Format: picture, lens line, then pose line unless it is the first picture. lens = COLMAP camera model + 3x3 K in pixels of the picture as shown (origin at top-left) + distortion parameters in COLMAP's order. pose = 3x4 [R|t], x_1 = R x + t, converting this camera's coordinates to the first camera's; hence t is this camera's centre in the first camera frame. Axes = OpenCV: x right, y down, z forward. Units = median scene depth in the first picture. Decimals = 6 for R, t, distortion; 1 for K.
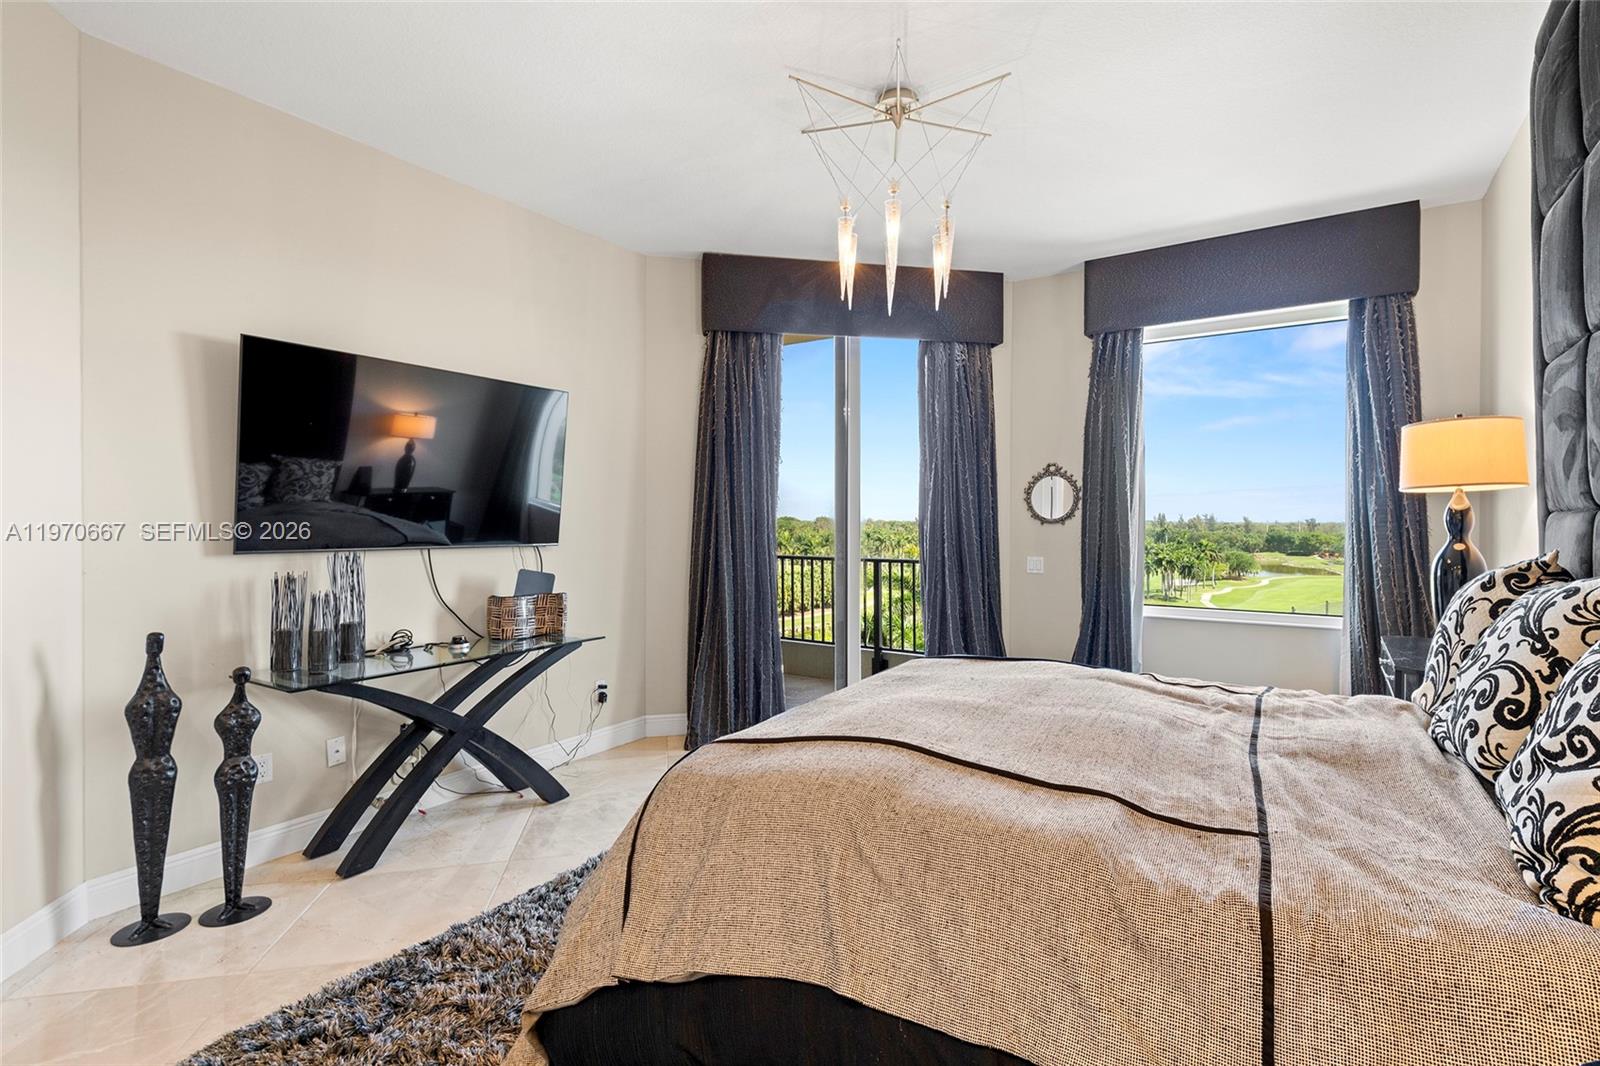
lens RADIAL K [[722.7, 0, 812.7], [0, 722.7, 527.6], [0, 0, 1]] dist [-0.001150, -0.000339]
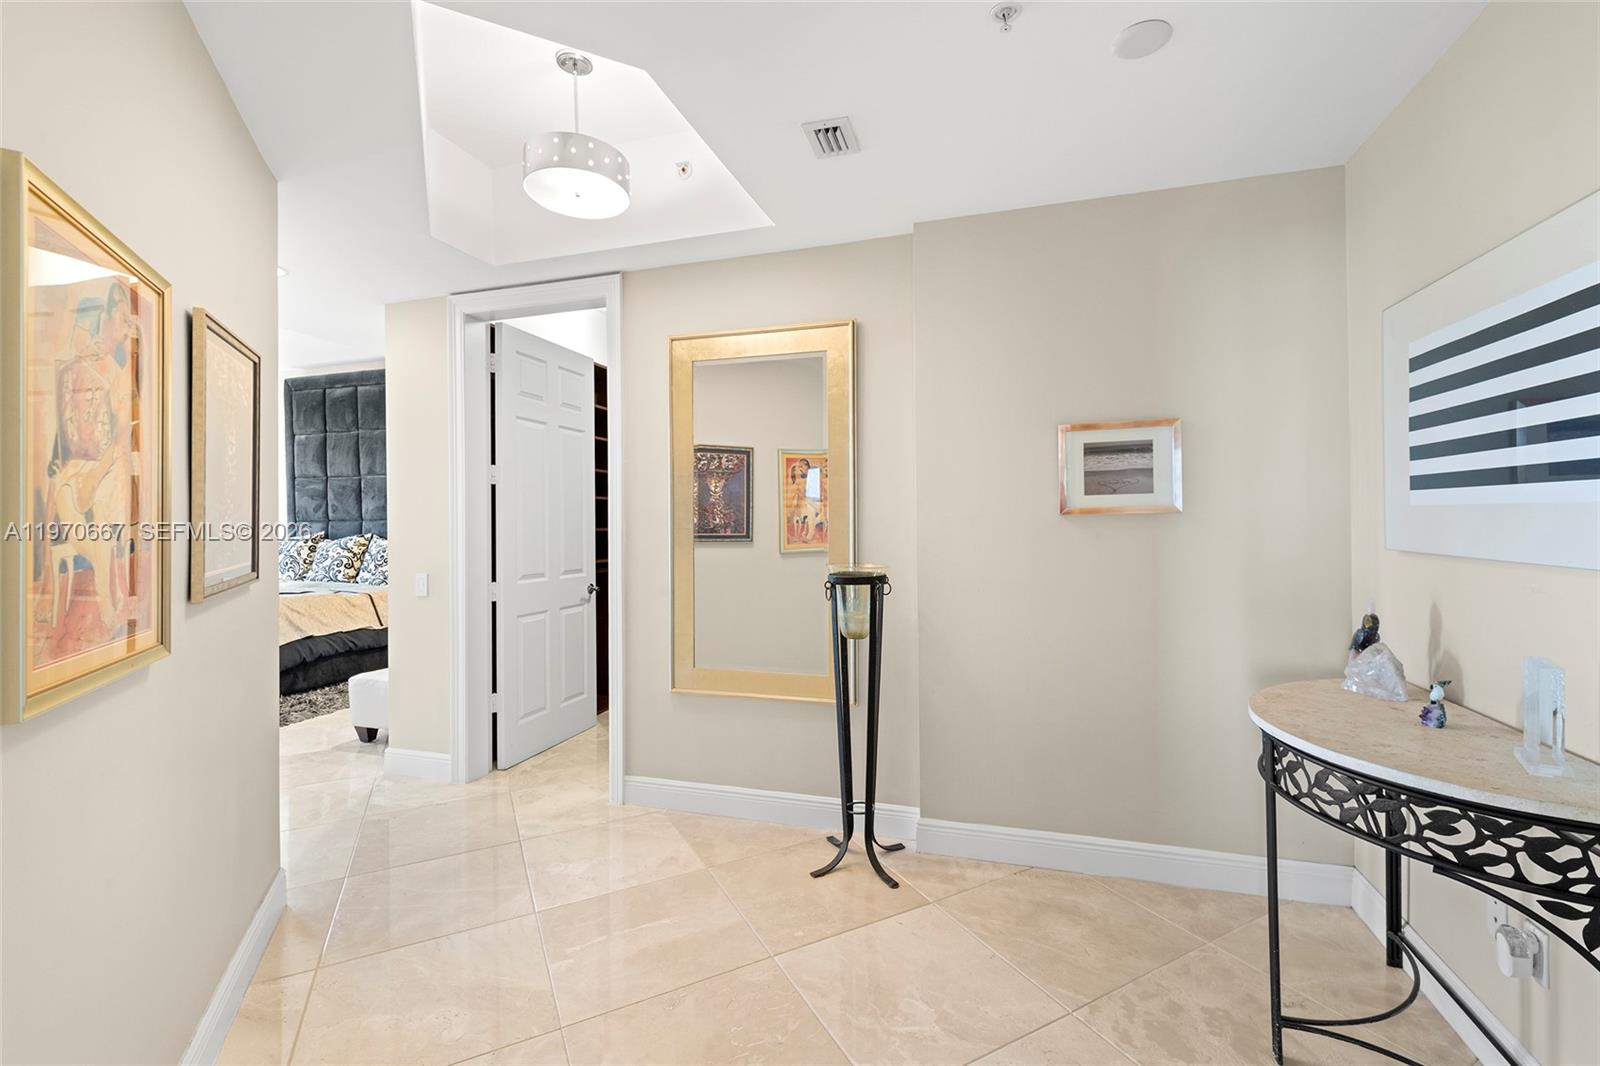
lens RADIAL K [[649.7, 0, 810.3], [0, 649.7, 522.4], [0, 0, 1]] dist [0.000052, -0.000358]
pose [[-0.298746, 0.008727, 0.954293, -1.219898], [0.007515, 0.999949, -0.006792, 0.010228], [-0.954303, 0.005143, -0.298797, -0.178431]]
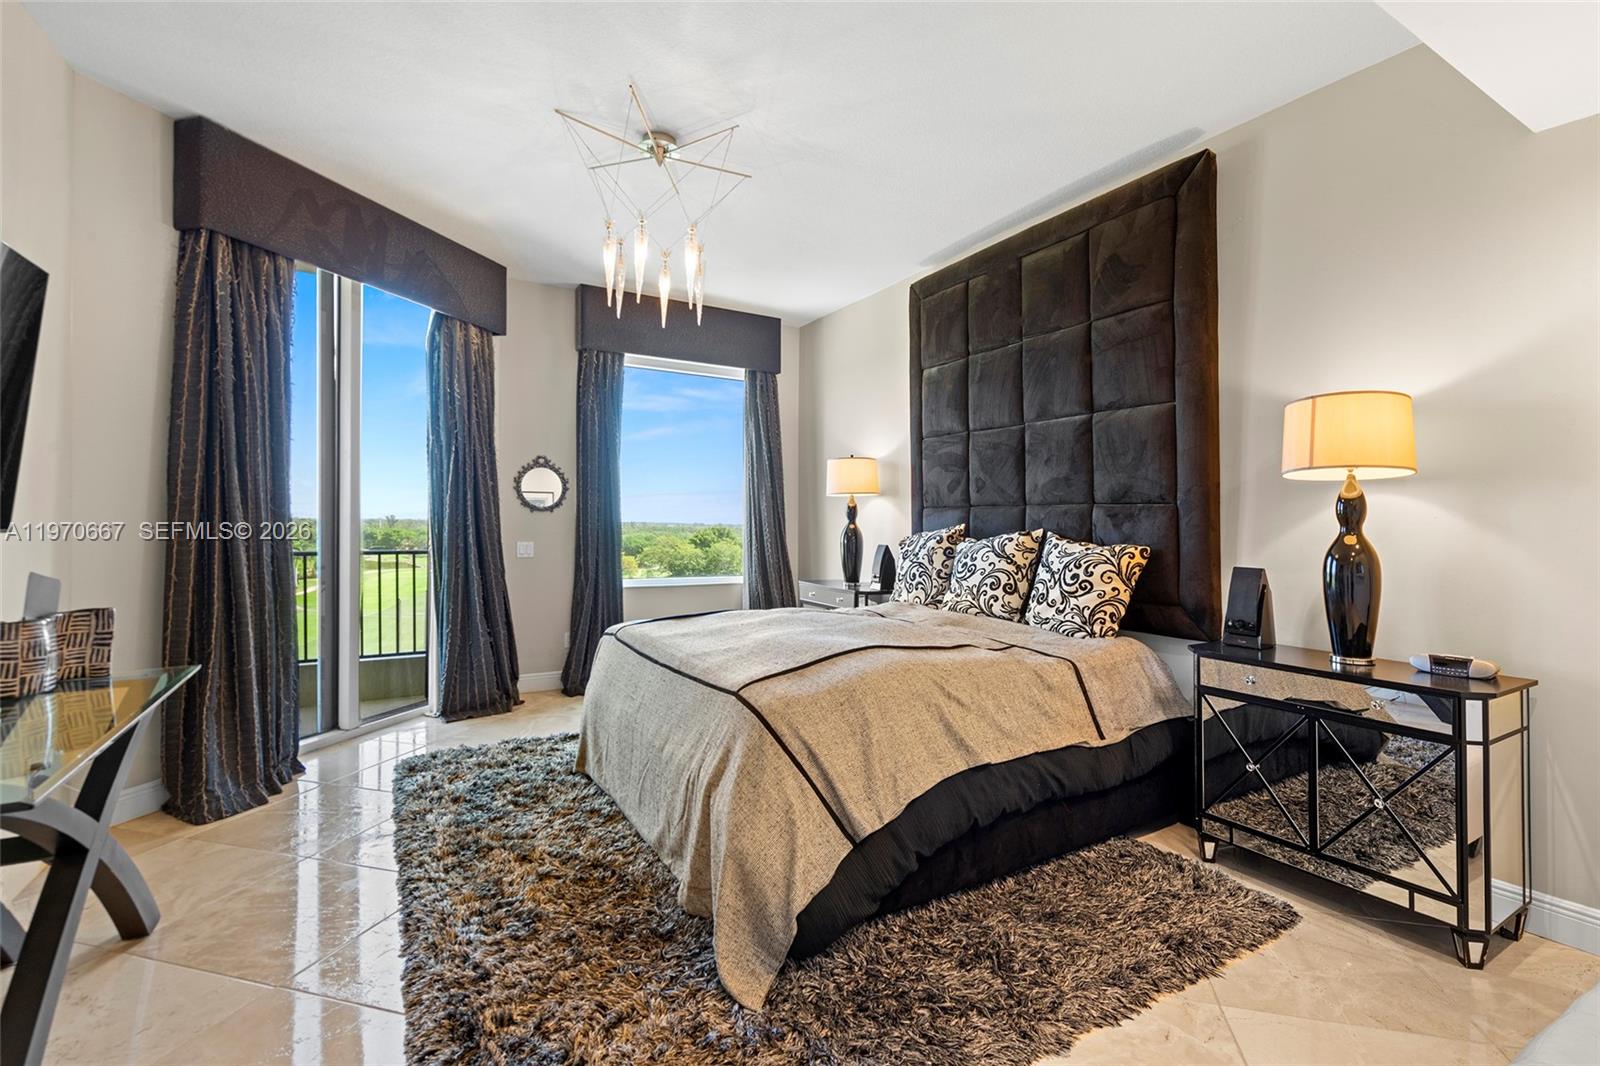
lens RADIAL K [[722.7, 0, 796.9], [0, 722.7, 526.6], [0, 0, 1]] dist [-0.001150, -0.000339]
pose [[0.468622, -0.001223, 0.883398, -0.490383], [-0.005085, 0.999979, 0.004081, 0.012765], [-0.883384, -0.006405, 0.468605, 0.156529]]
